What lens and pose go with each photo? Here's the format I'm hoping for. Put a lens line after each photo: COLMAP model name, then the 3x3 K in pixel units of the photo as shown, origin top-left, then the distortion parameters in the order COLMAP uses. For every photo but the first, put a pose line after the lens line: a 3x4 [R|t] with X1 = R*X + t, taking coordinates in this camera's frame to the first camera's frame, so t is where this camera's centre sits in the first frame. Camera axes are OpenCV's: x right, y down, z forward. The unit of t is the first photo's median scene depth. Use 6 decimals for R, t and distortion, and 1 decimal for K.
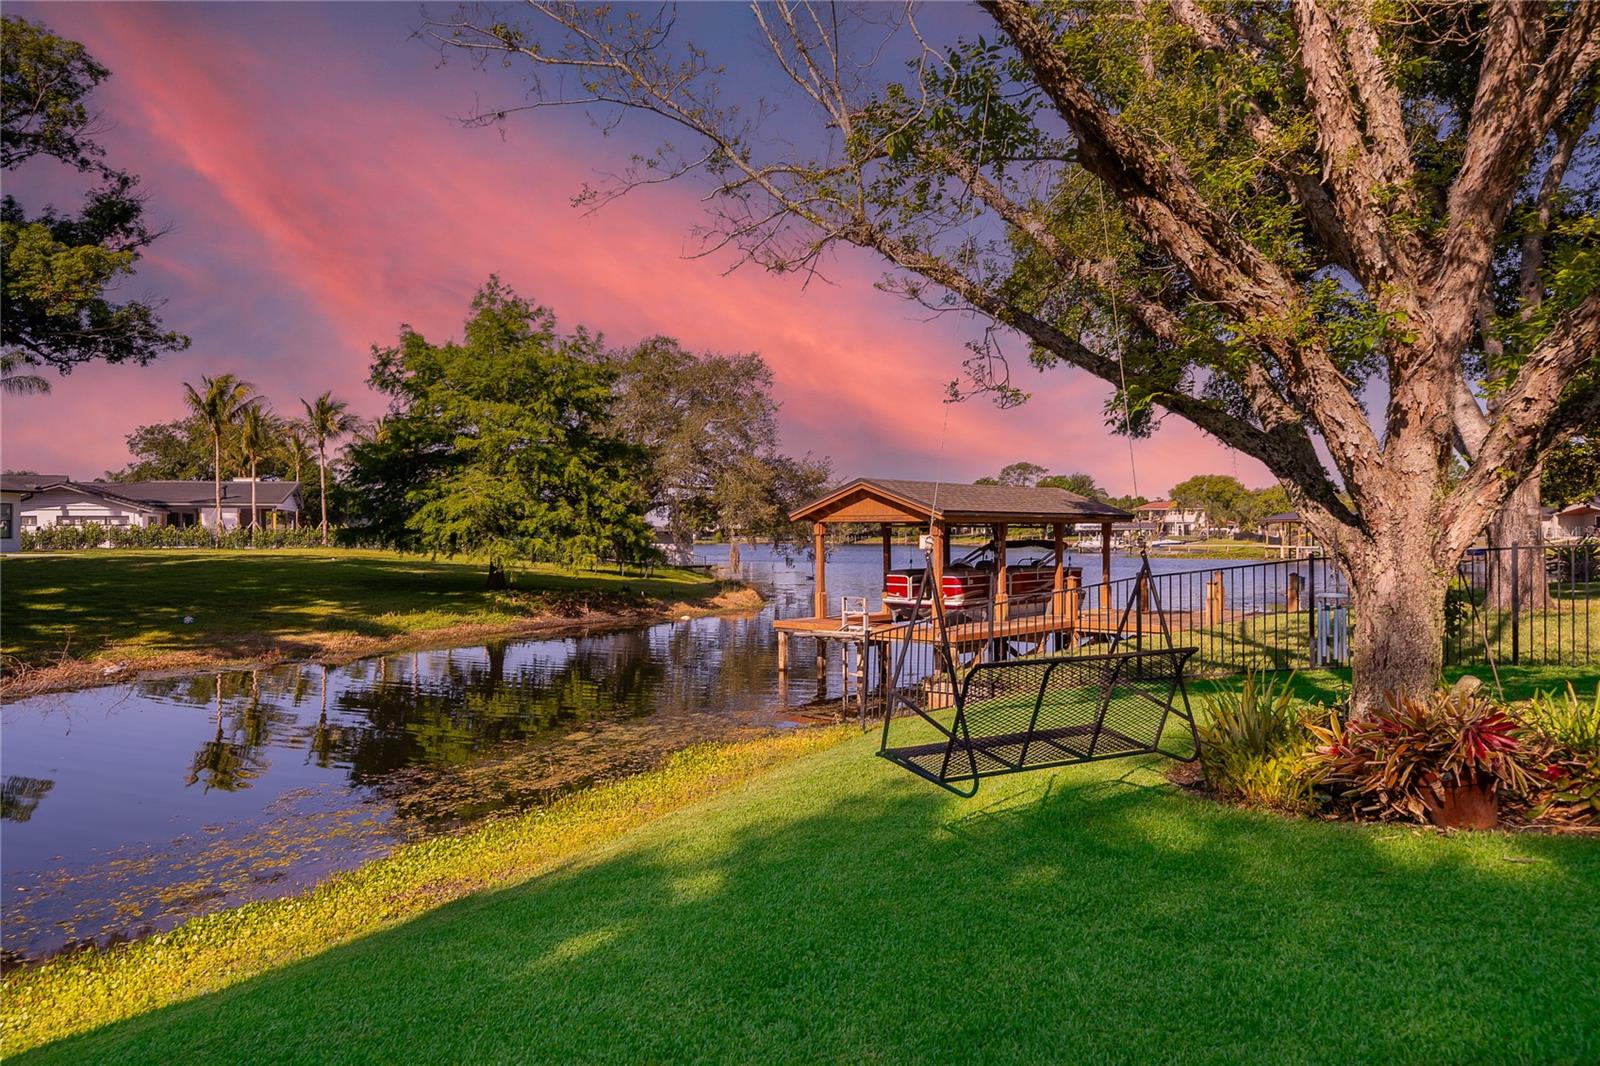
lens RADIAL K [[1083.6, 0, 797.1], [0, 1083.6, 533.0], [0, 0, 1]] dist [0.006811, -0.000542]
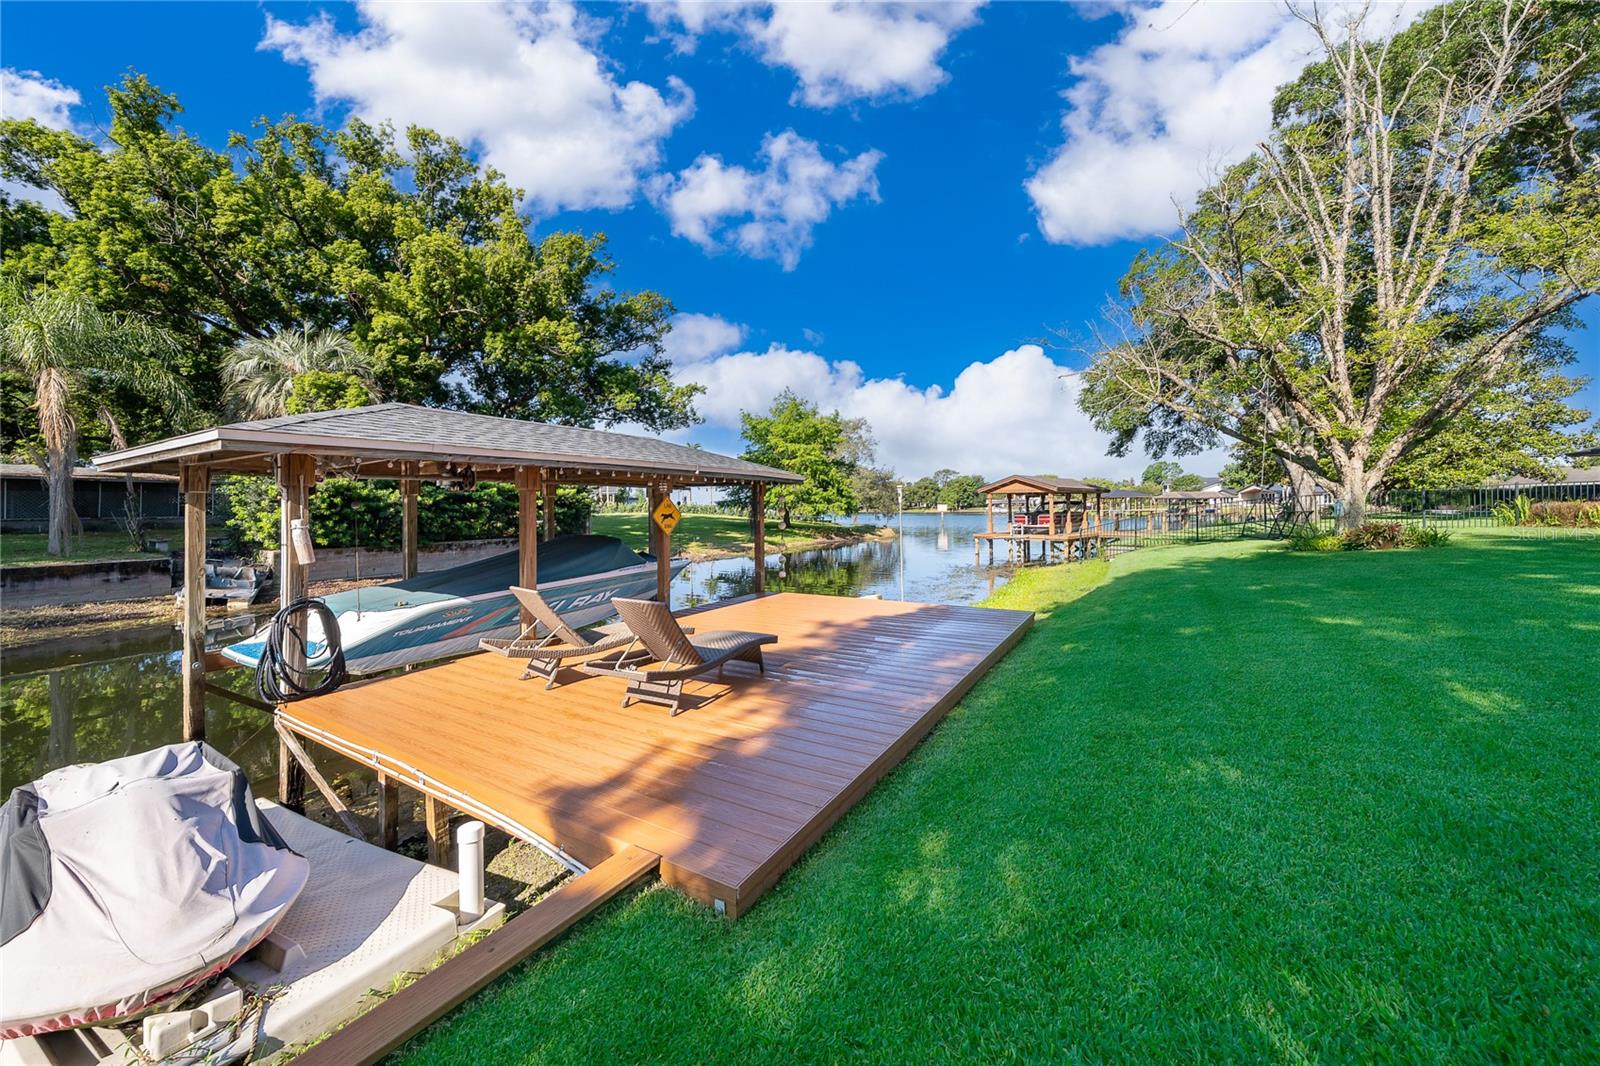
lens RADIAL K [[574.5, 0, 798.4], [0, 574.5, 508.9], [0, 0, 1]] dist [-0.007278, 0.000595]
pose [[0.999973, -0.006532, -0.003304, -0.265835], [0.006536, 0.999978, 0.001270, 0.013704], [0.003296, -0.001292, 0.999994, -0.197895]]
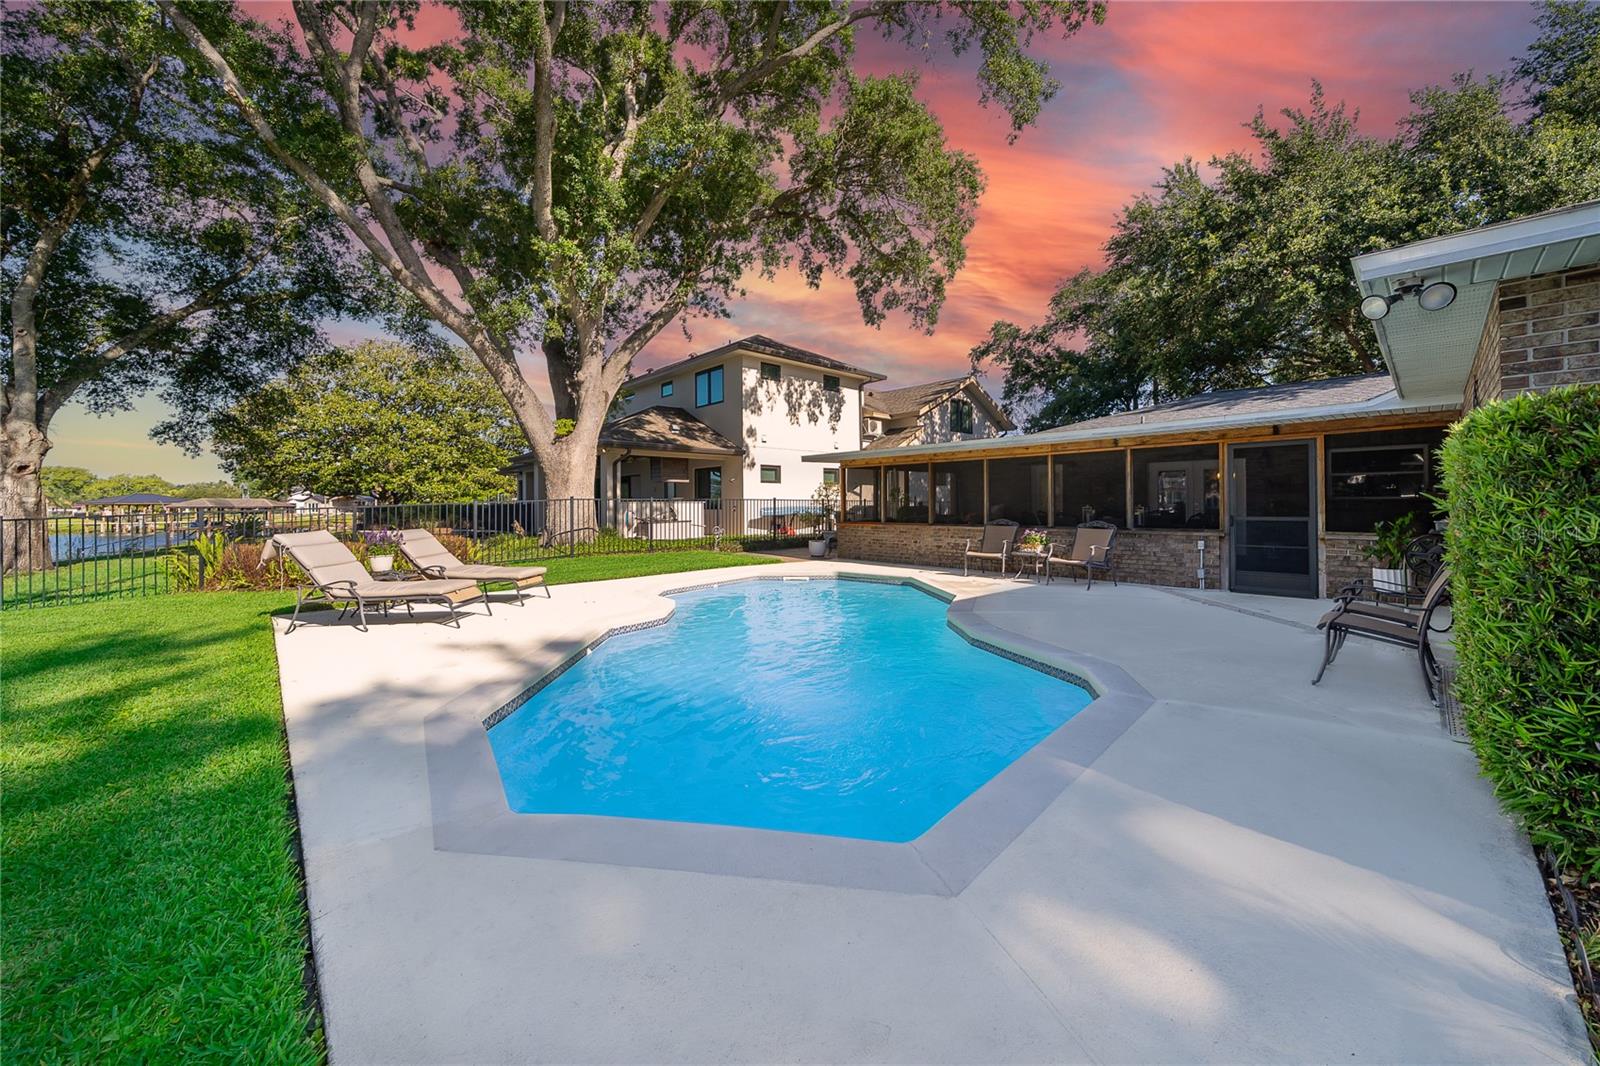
lens RADIAL K [[574.5, 0, 798.7], [0, 574.5, 505.7], [0, 0, 1]] dist [-0.007278, 0.000595]
pose [[0.302720, -0.000875, 0.953079, 0.133398], [0.007588, 0.999970, -0.001492, -0.001116], [-0.953049, 0.007683, 0.302718, -0.066973]]
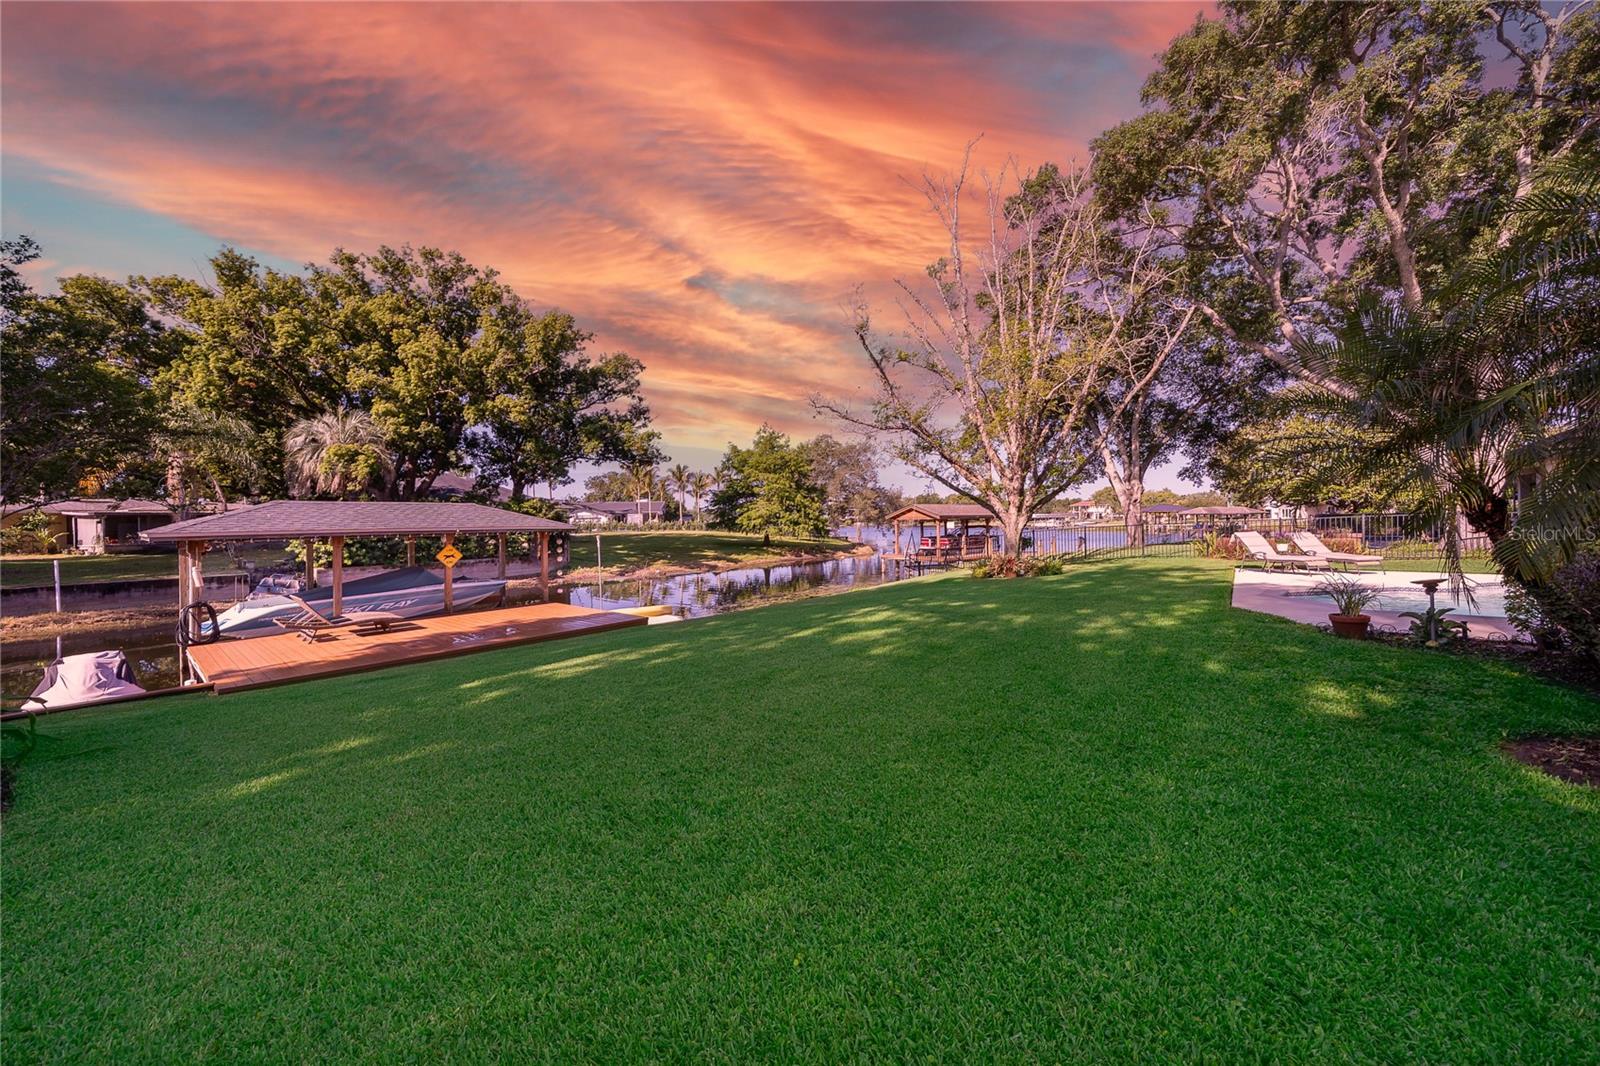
lens RADIAL K [[574.5, 0, 799.6], [0, 574.5, 521.5], [0, 0, 1]] dist [-0.007278, 0.000595]
pose [[0.988429, -0.012338, -0.151183, -0.000836], [0.012601, 0.999920, 0.000778, -0.006375], [0.151161, -0.002674, 0.988506, -0.323819]]
